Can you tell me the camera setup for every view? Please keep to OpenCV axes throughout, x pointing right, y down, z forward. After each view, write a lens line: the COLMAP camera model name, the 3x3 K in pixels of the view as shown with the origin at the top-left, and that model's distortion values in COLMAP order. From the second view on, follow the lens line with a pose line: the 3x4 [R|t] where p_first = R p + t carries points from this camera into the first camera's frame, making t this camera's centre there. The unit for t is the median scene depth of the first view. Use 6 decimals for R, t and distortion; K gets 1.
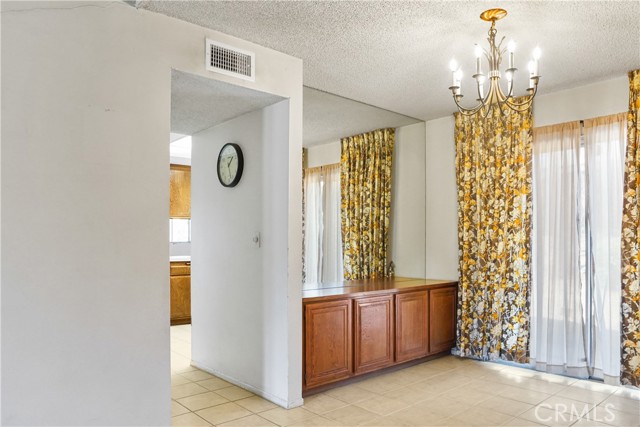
lens RADIAL K [[459.9, 0, 324.2], [0, 459.9, 243.5], [0, 0, 1]] dist [-0.033755, -0.000725]
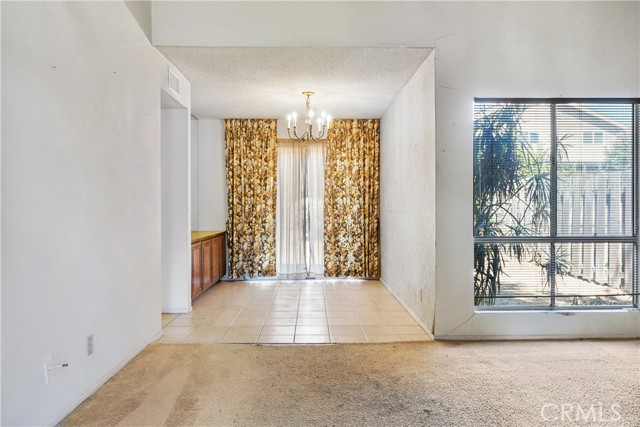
lens RADIAL K [[459.9, 0, 320.1], [0, 459.9, 211.7], [0, 0, 1]] dist [-0.033755, -0.000725]
pose [[0.660661, -0.003091, 0.750678, -0.724330], [0.003053, 0.999994, 0.001431, 0.019733], [-0.750678, 0.001346, 0.660666, -0.261630]]
